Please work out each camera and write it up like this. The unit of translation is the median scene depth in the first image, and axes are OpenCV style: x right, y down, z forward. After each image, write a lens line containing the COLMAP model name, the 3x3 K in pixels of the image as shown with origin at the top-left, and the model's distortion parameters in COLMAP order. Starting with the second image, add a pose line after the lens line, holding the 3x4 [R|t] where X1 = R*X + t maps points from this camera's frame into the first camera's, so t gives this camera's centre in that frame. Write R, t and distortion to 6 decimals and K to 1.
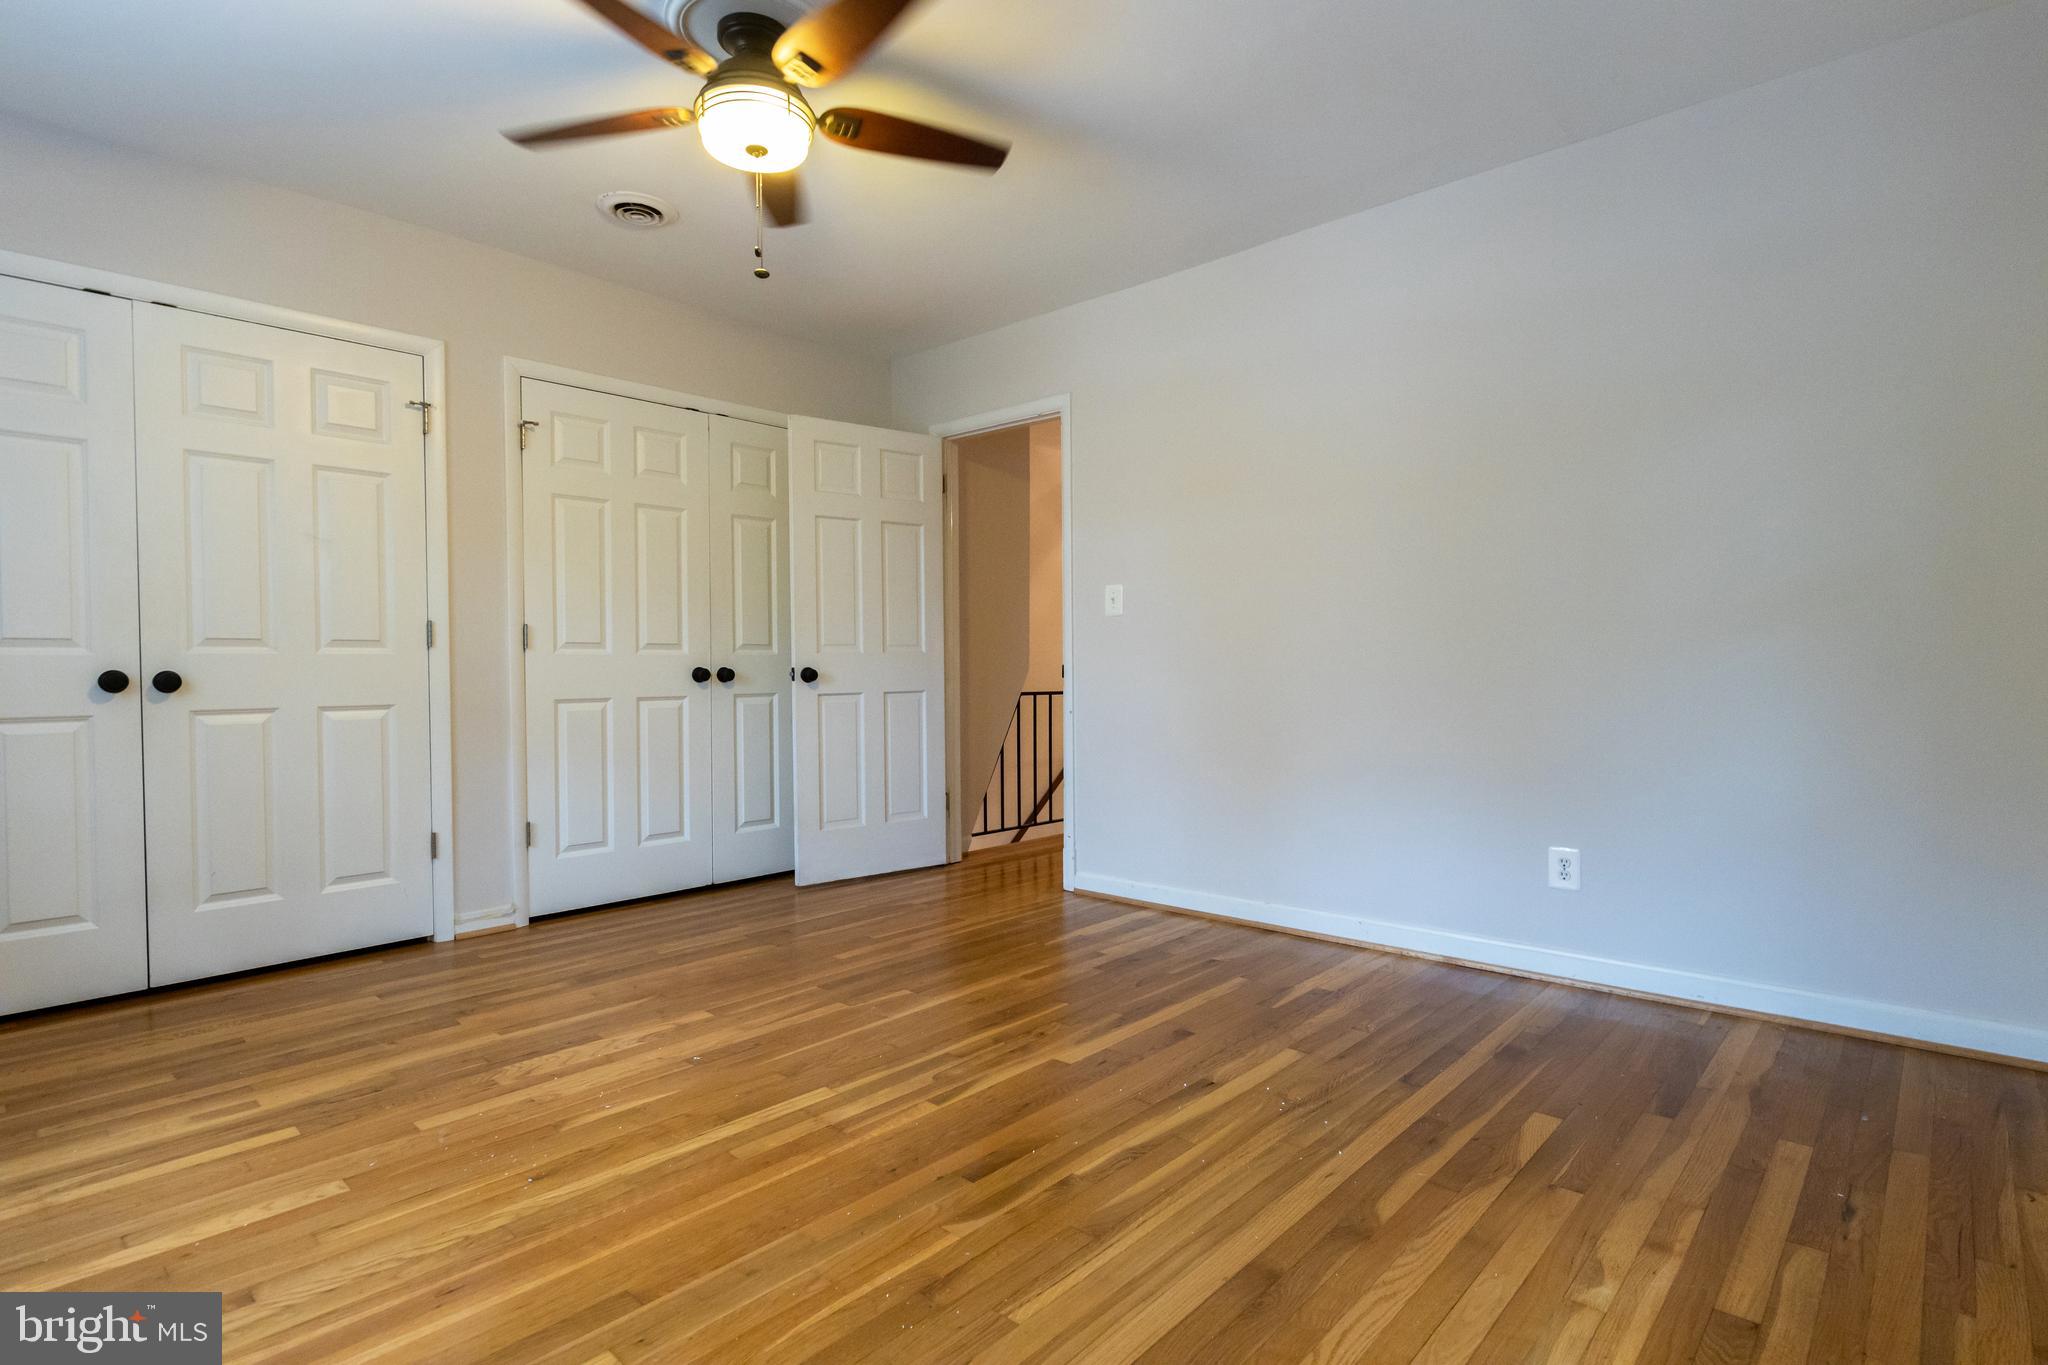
lens RADIAL K [[1029.6, 0, 1024.0], [0, 1029.6, 682.5], [0, 0, 1]] dist [-0.001918, -0.000279]
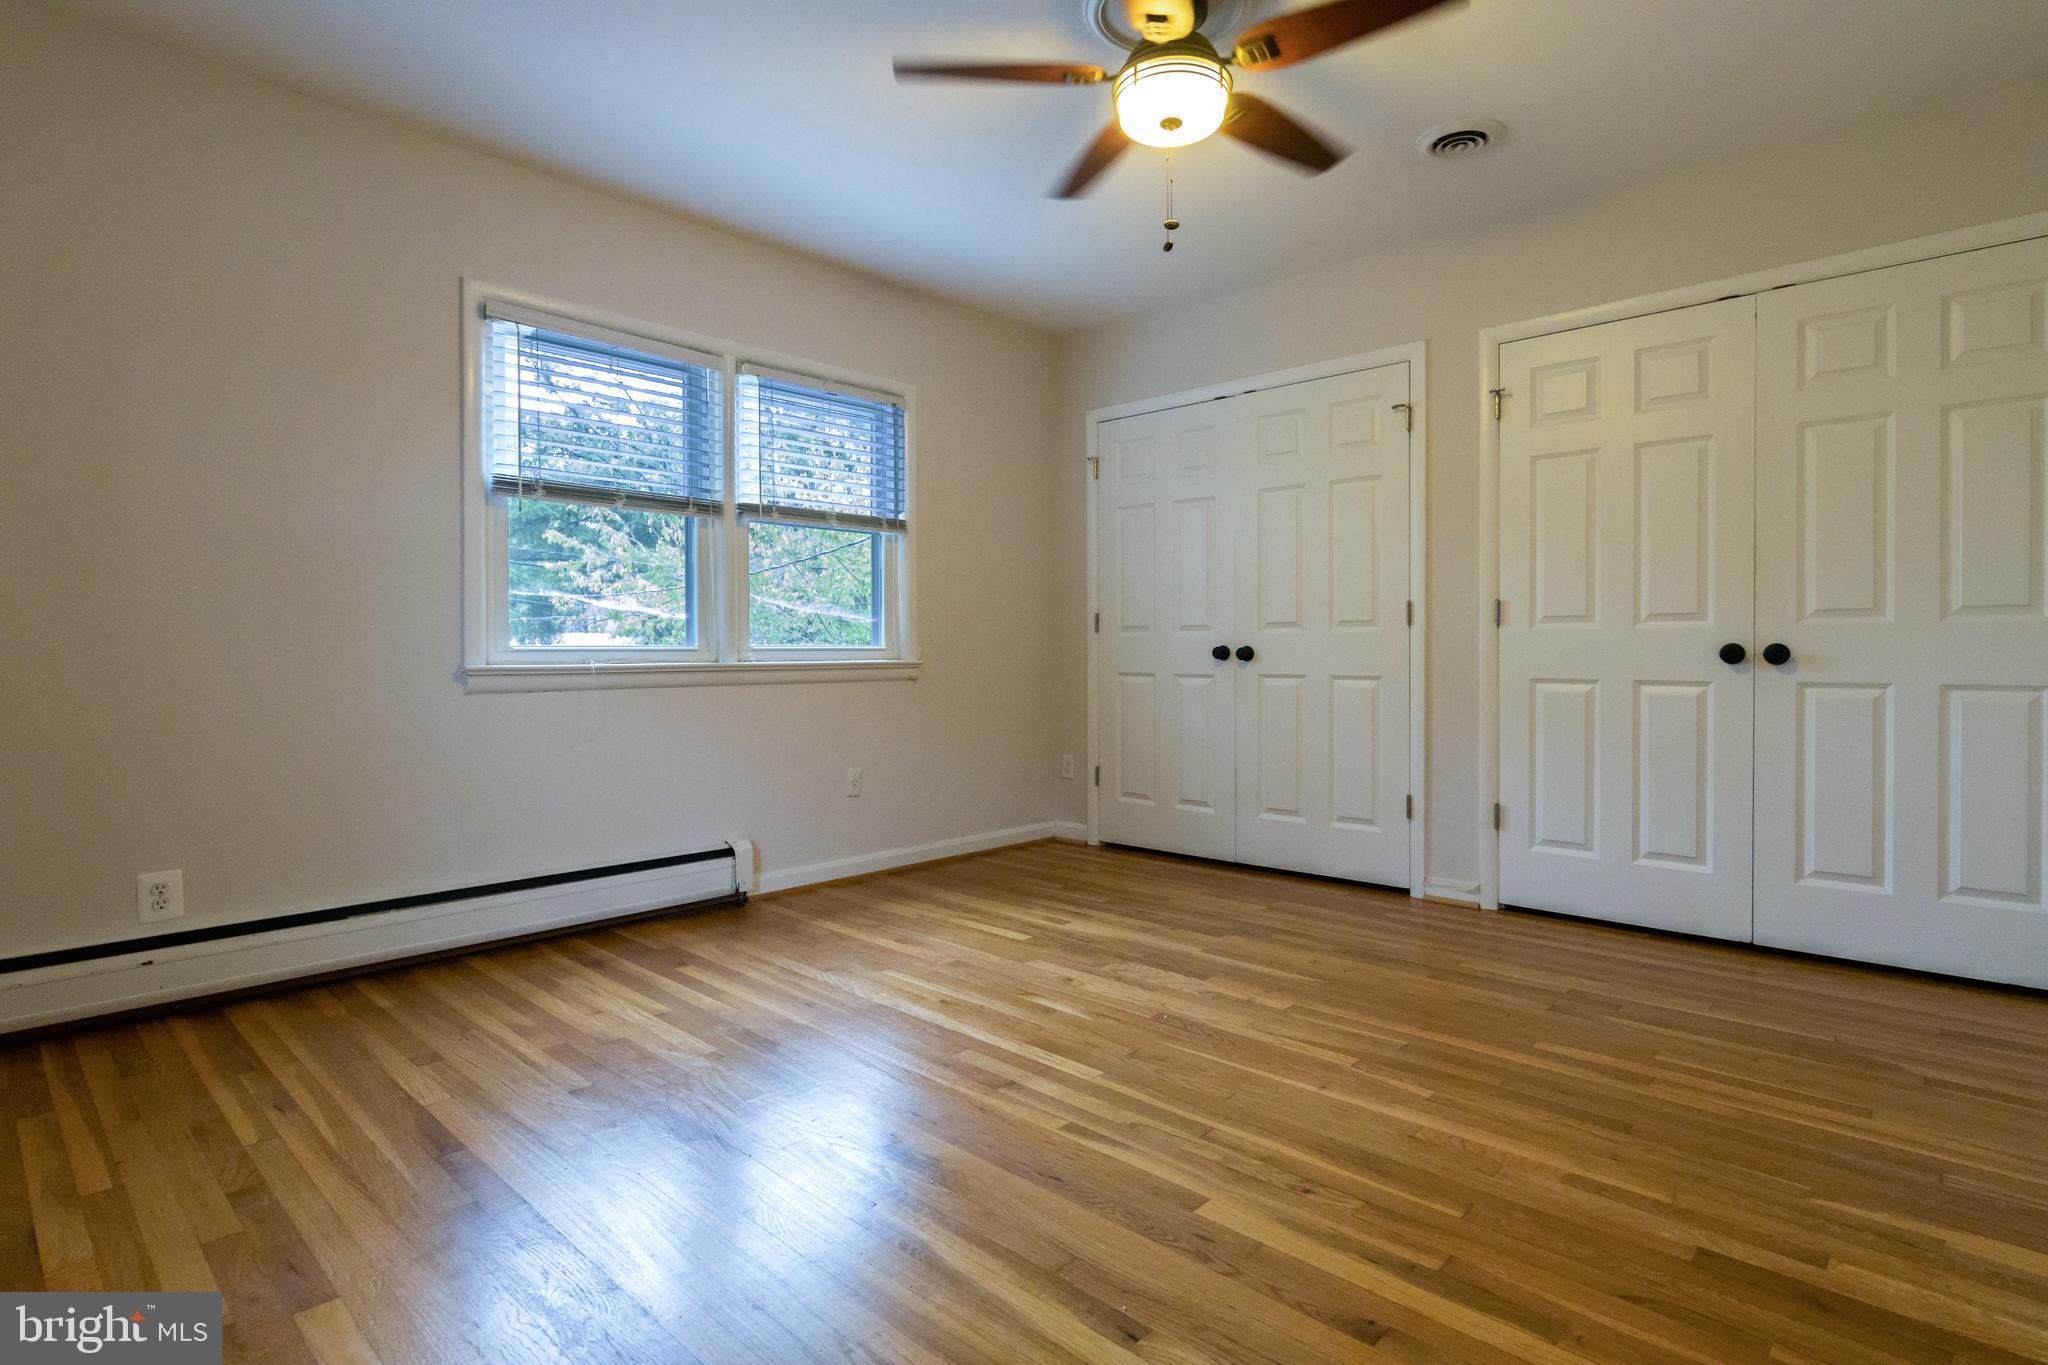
lens RADIAL K [[1017.1, 0, 1043.1], [0, 1017.1, 660.8], [0, 0, 1]] dist [0.012975, -0.000307]
pose [[-0.004135, 0.018632, -0.999818, 0.640307], [-0.012374, 0.999749, 0.018682, -0.014999], [0.999915, 0.012449, -0.003903, 0.777987]]
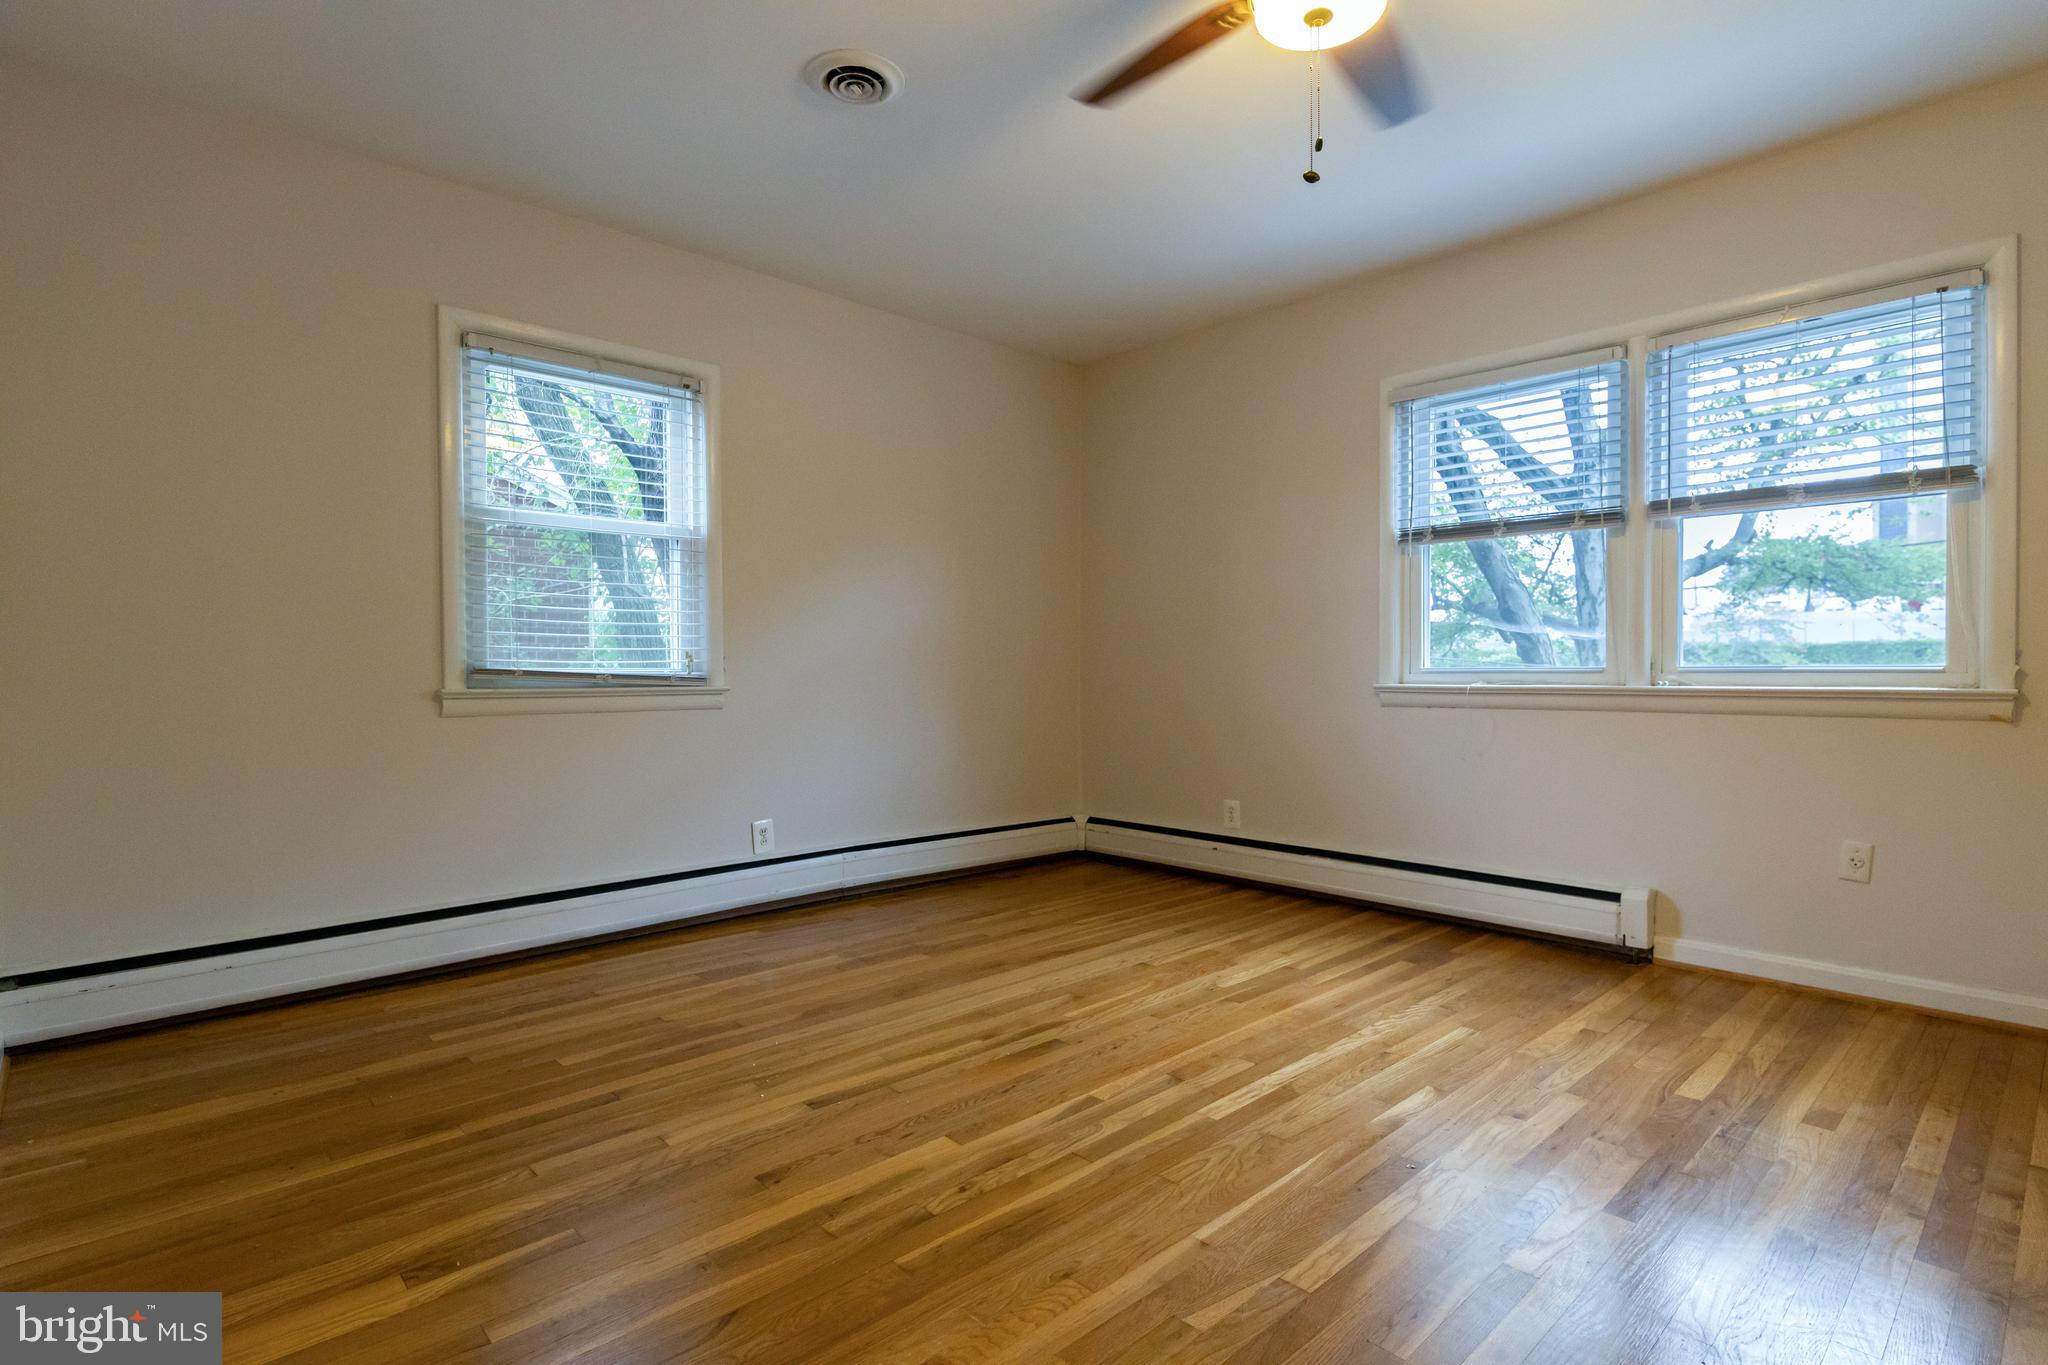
lens RADIAL K [[1016.9, 0, 1024.0], [0, 1016.9, 682.5], [0, 0, 1]] dist [0.002081, -0.000255]
pose [[-0.997497, 0.009439, 0.070078, -0.072650], [0.011068, 0.999677, 0.022888, -0.020864], [-0.069840, 0.023606, -0.997279, 1.588820]]
